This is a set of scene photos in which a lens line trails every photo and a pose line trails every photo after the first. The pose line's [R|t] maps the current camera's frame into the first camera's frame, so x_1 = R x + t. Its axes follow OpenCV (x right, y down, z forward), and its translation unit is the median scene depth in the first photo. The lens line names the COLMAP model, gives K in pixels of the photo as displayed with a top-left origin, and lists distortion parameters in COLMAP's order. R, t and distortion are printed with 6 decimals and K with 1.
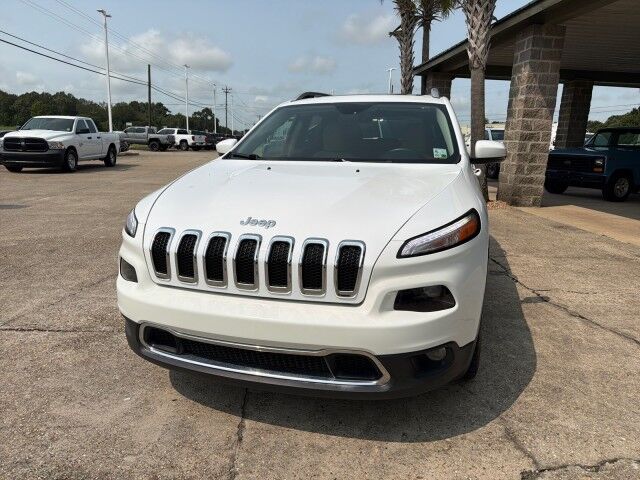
lens RADIAL K [[449.9, 0, 325.0], [0, 449.9, 239.2], [0, 0, 1]] dist [0.034193, -0.043595]
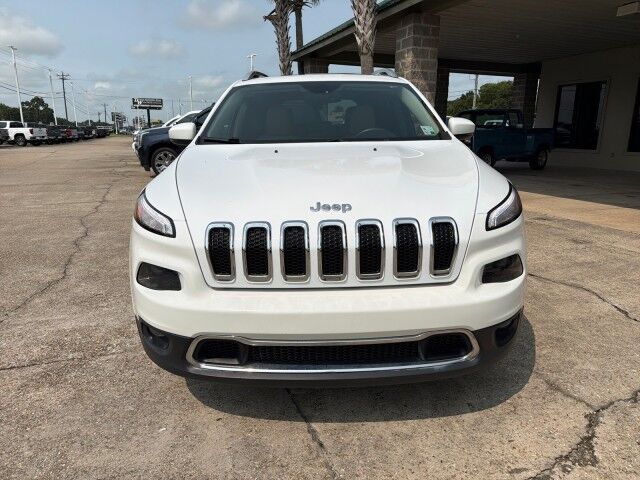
lens RADIAL K [[449.9, 0, 323.5], [0, 449.9, 239.9], [0, 0, 1]] dist [0.034193, -0.043595]
pose [[0.955630, -0.096583, 0.278285, -0.262650], [0.089285, 0.995250, 0.038810, -0.004863], [-0.280711, -0.012241, 0.959714, 0.080153]]
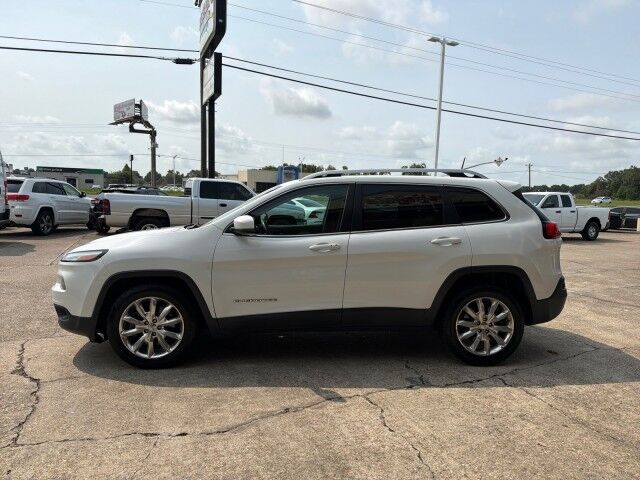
lens RADIAL K [[449.9, 0, 321.4], [0, 449.9, 245.5], [0, 0, 1]] dist [0.034193, -0.043595]
pose [[0.346644, 0.080415, -0.934543, 1.590176], [-0.215213, 0.976558, 0.004202, -0.189388], [0.912974, 0.199669, 0.355824, 0.786846]]
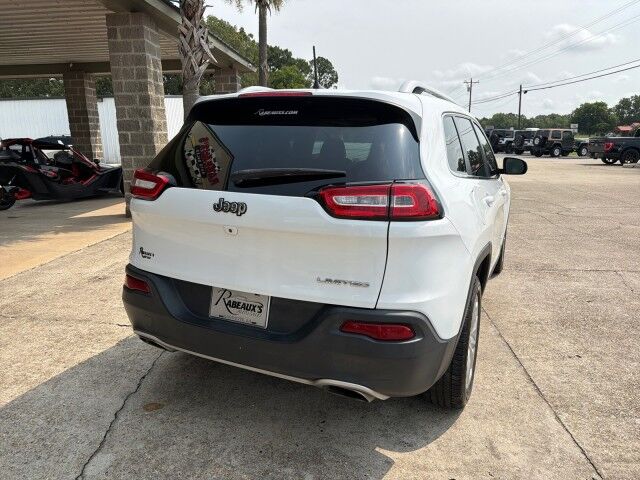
lens RADIAL K [[449.9, 0, 319.9], [0, 449.9, 238.8], [0, 0, 1]] dist [0.034193, -0.043595]
pose [[-0.987650, -0.058182, 0.145476, 0.112799], [0.008036, 0.908462, 0.417890, -0.620705], [-0.156473, 0.413898, -0.896775, 2.617450]]
